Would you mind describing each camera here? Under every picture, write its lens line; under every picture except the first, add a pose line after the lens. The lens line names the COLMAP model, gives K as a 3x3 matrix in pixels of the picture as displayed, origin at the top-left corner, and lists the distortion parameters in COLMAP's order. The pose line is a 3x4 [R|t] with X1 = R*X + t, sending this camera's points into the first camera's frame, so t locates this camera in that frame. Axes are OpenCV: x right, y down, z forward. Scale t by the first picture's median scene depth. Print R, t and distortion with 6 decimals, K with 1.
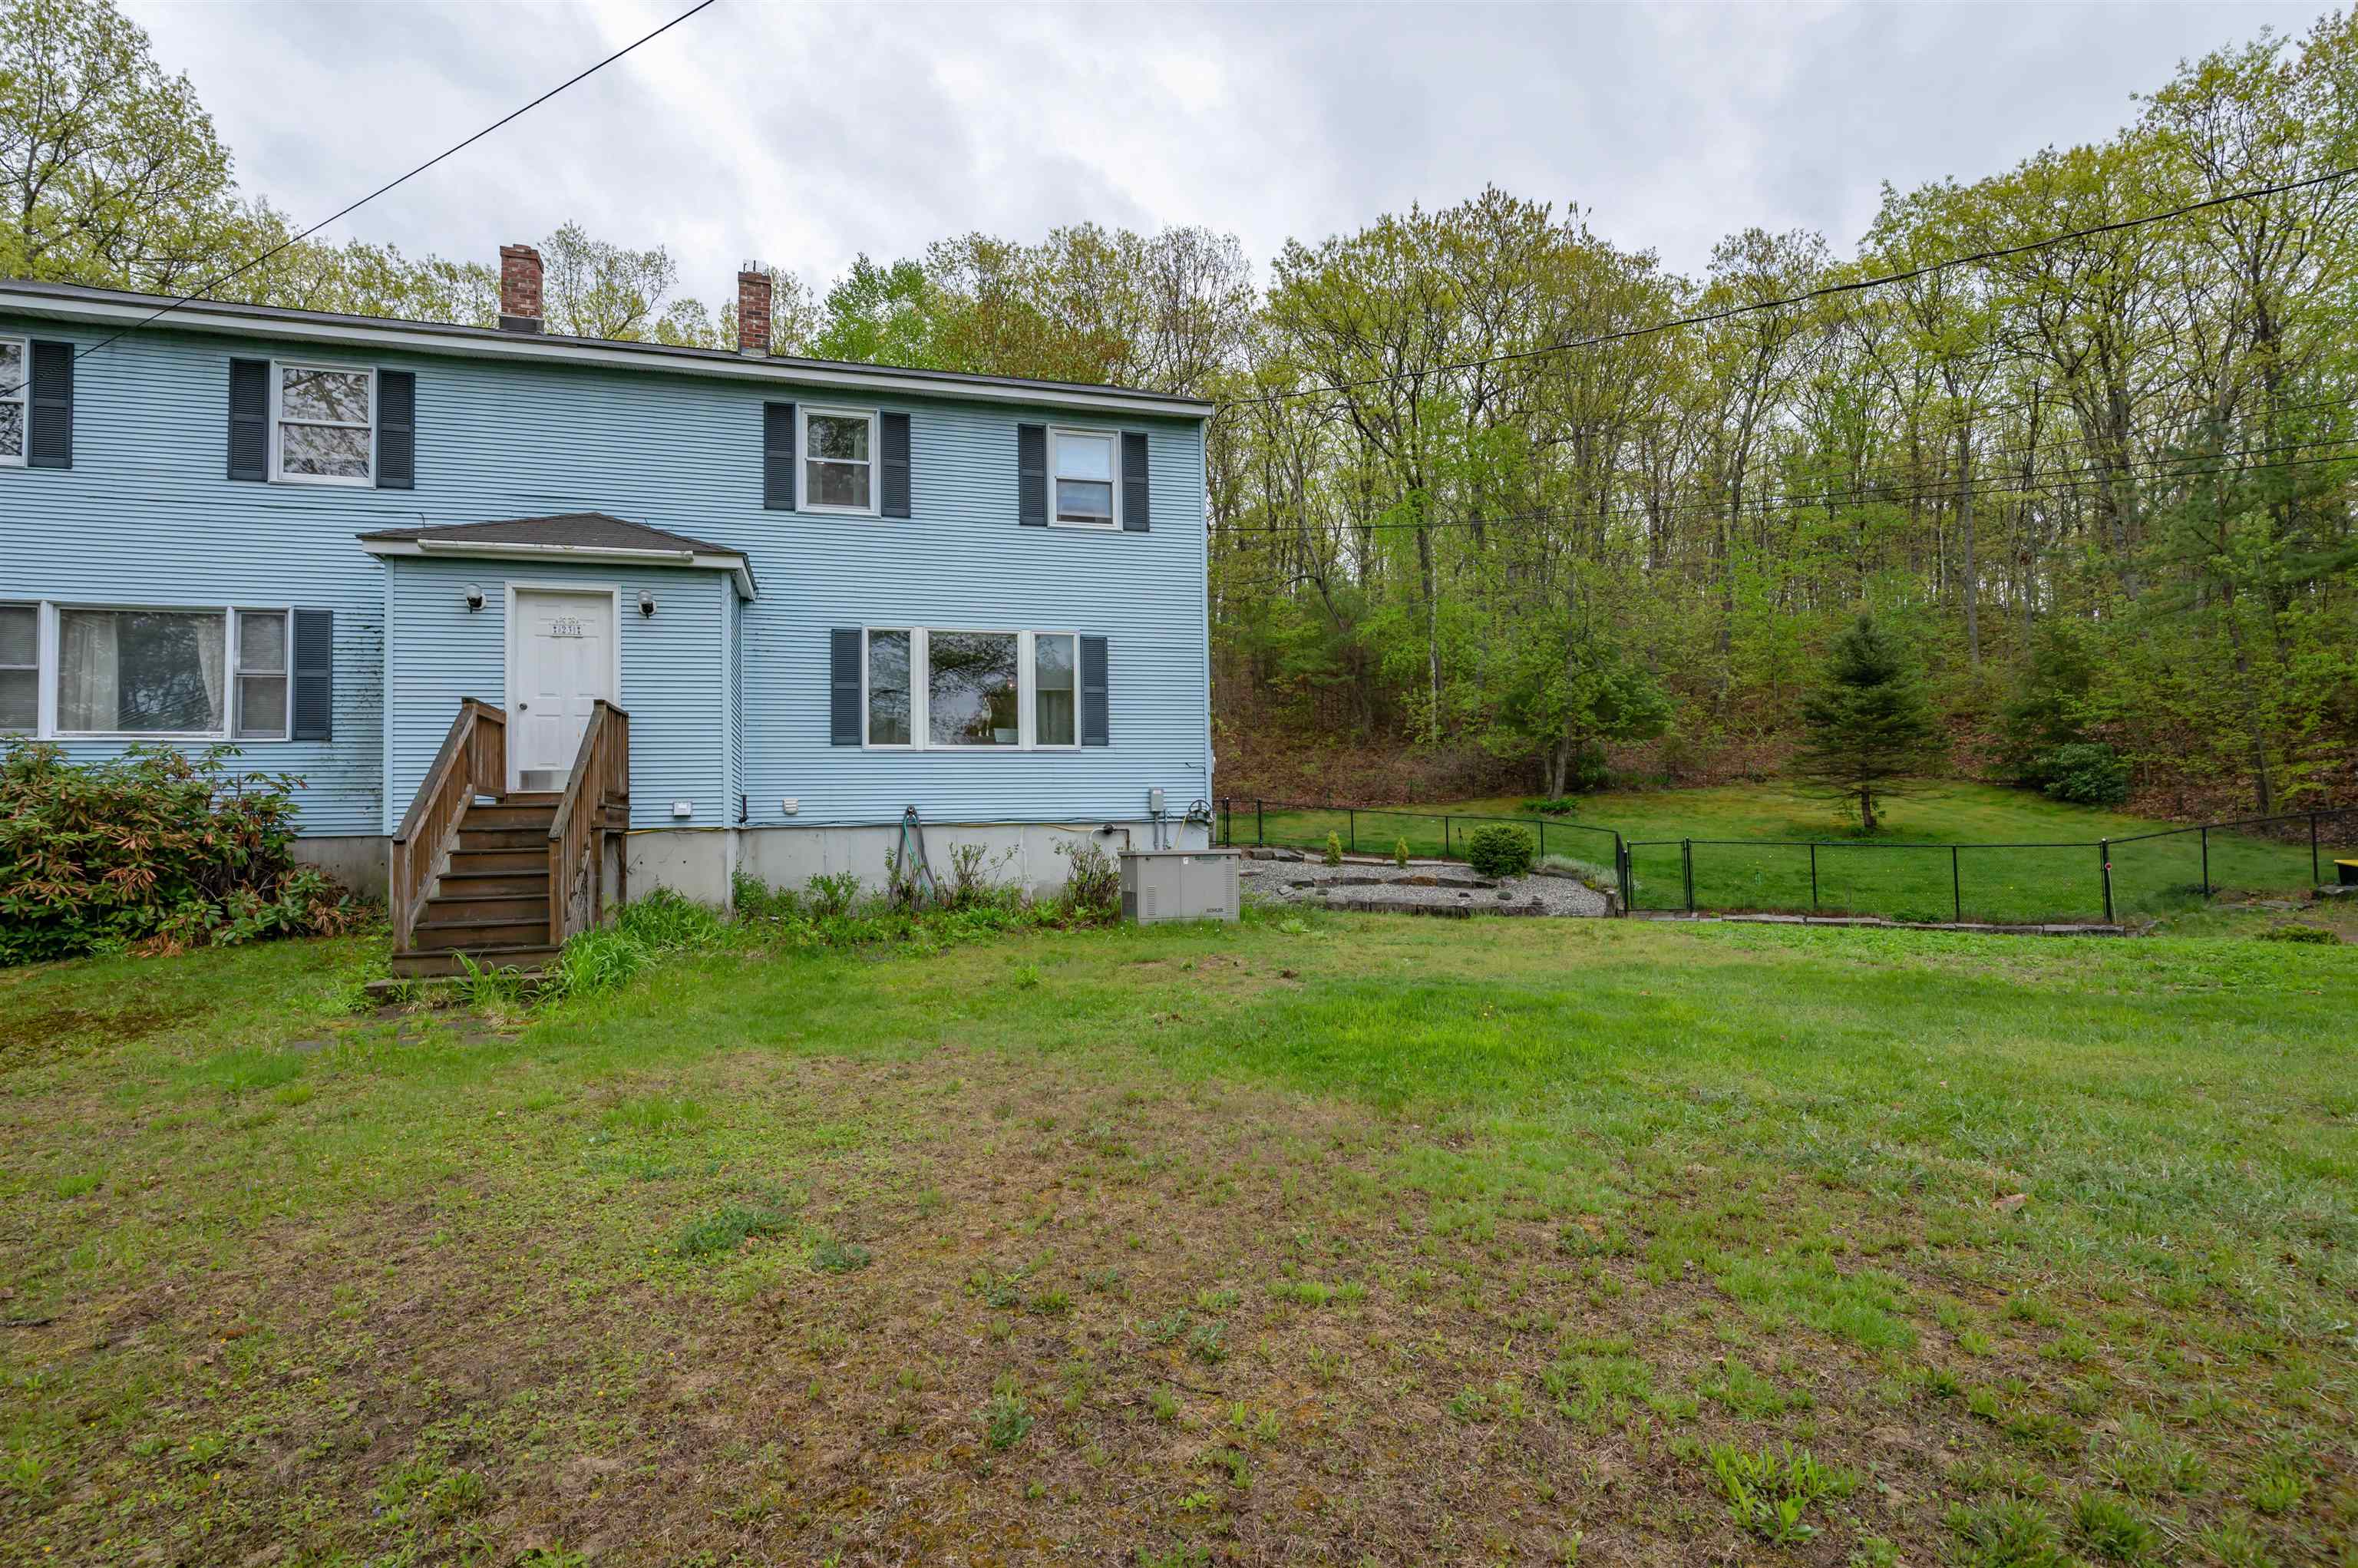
lens RADIAL K [[1124.8, 0, 1187.6], [0, 1124.8, 761.1], [0, 0, 1]] dist [0.000654, 0.000649]
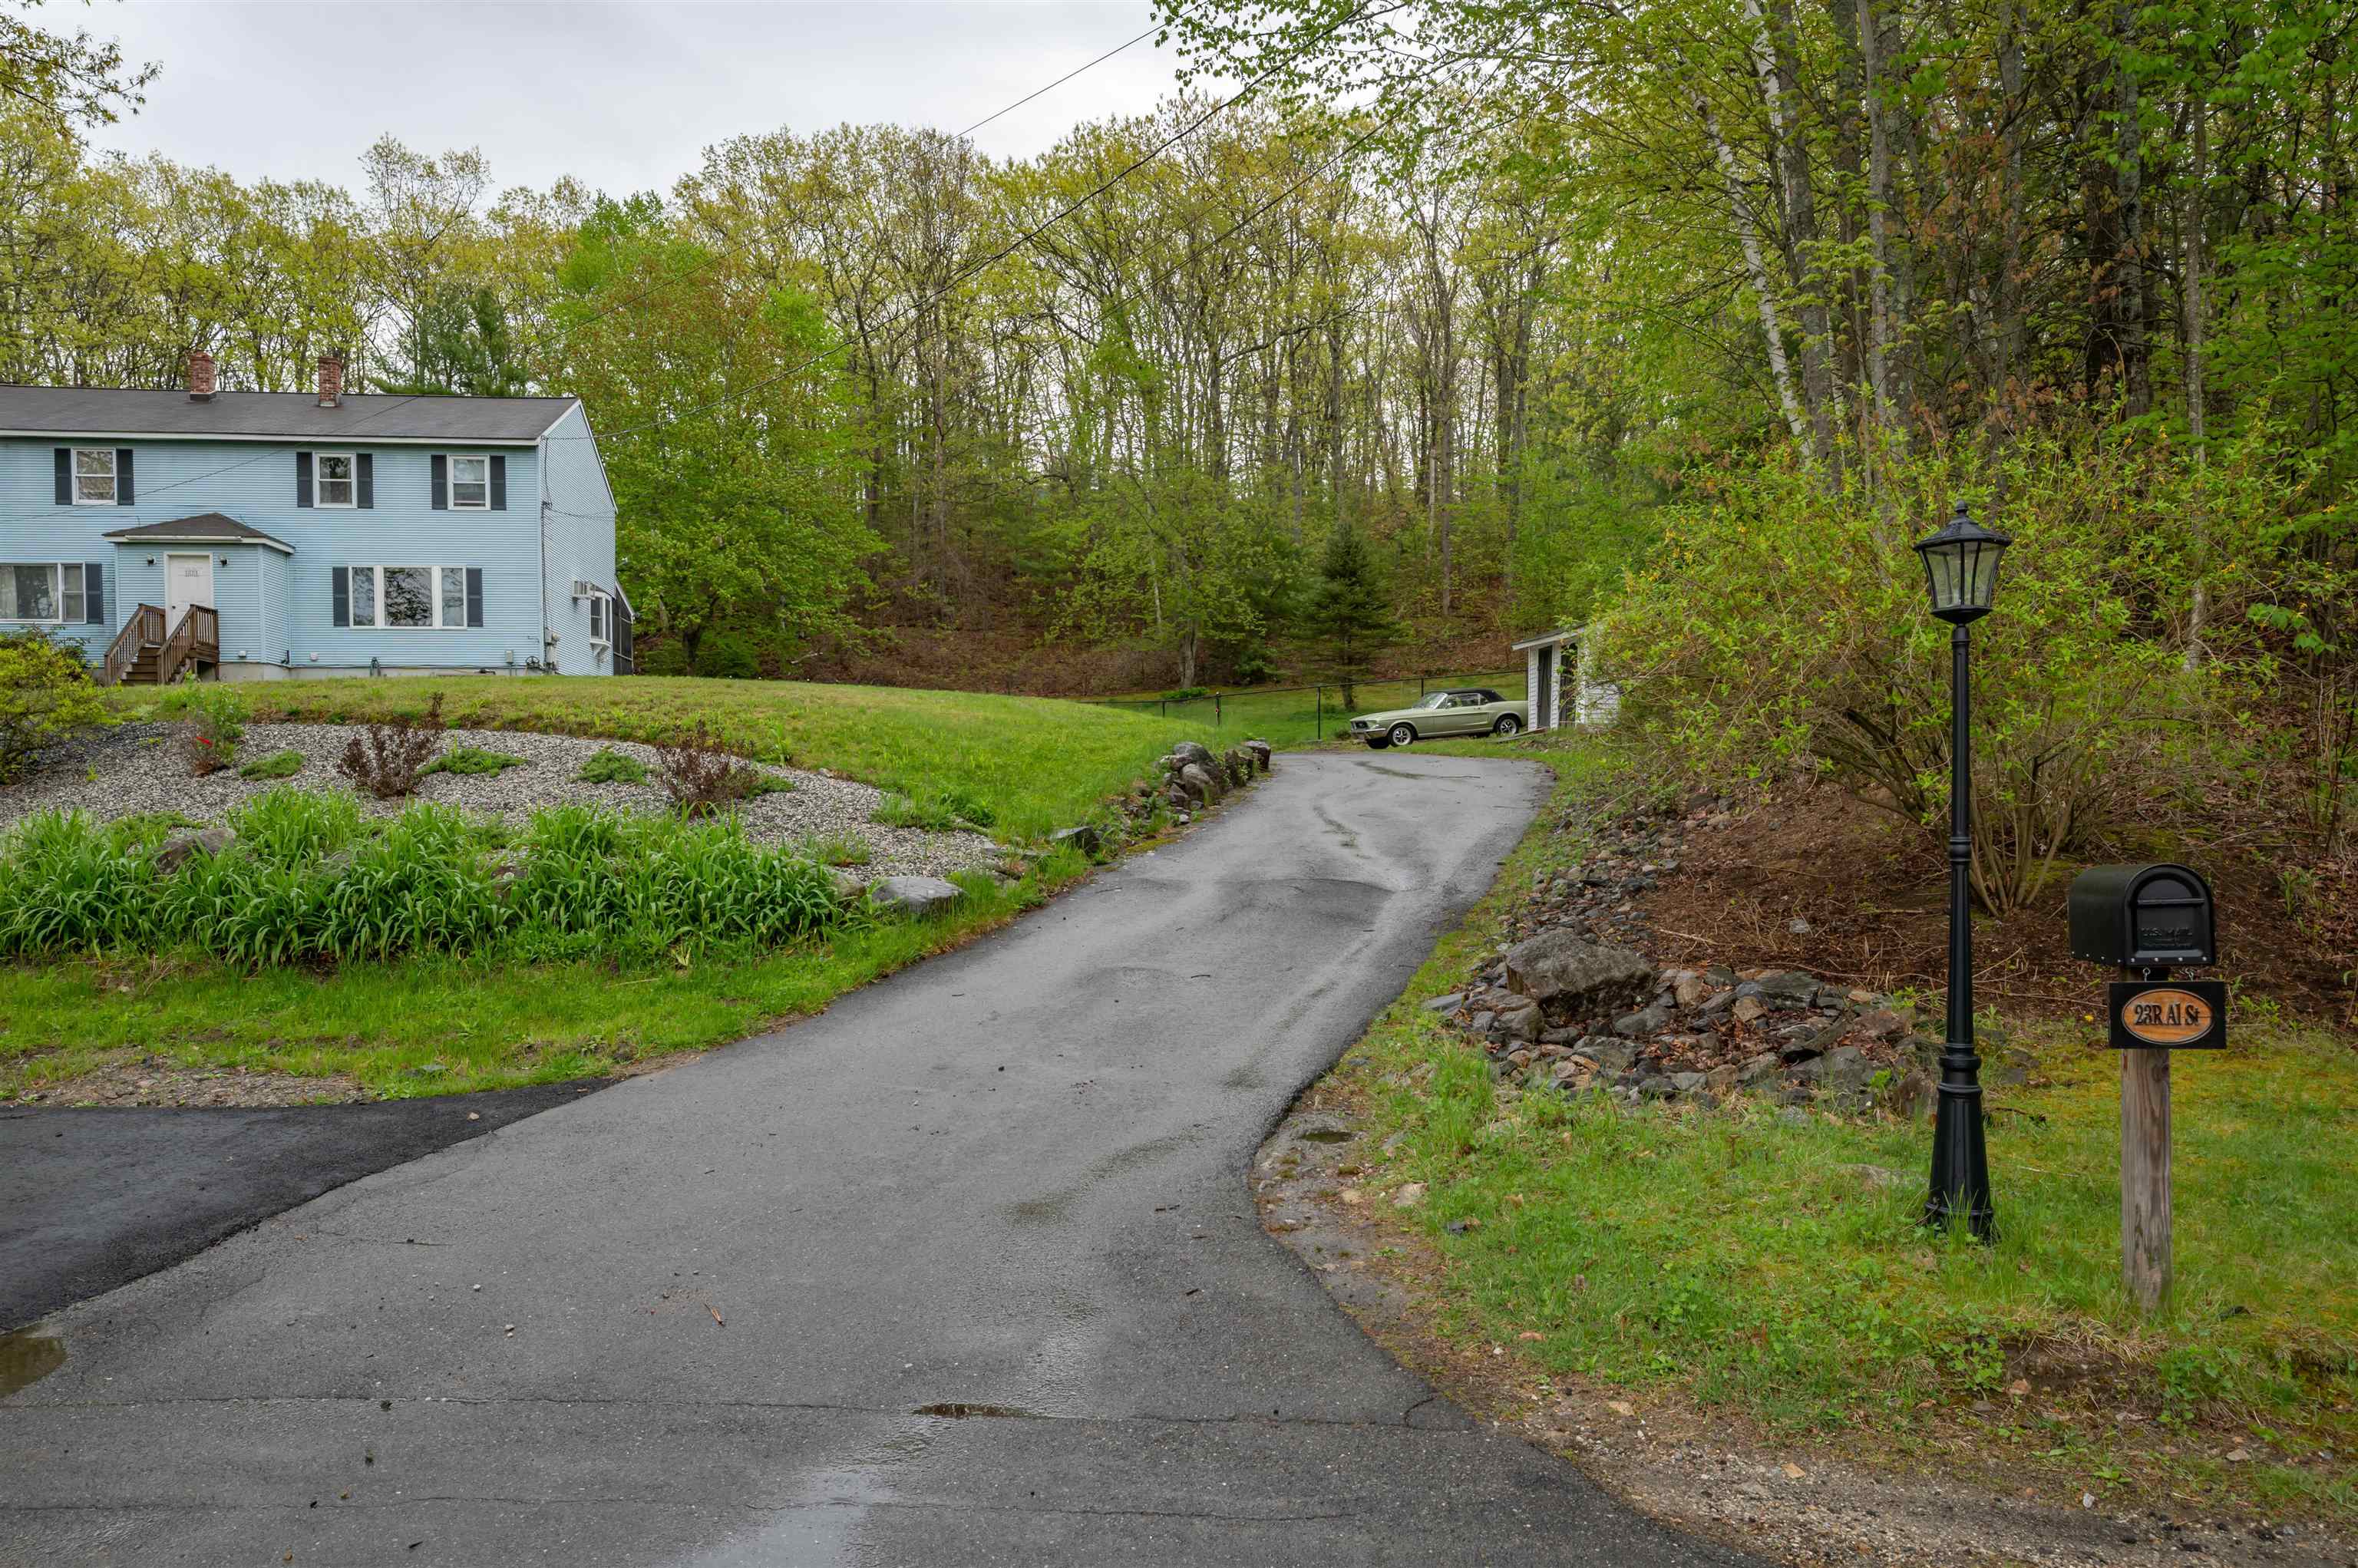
lens RADIAL K [[1637.0, 0, 1169.2], [0, 1637.0, 802.1], [0, 0, 1]] dist [0.002604, -0.001985]
pose [[0.988114, 0.010644, -0.153355, 1.572696], [0.000018, 0.997592, 0.069355, 0.094632], [0.153724, -0.068533, 0.985734, -1.631256]]
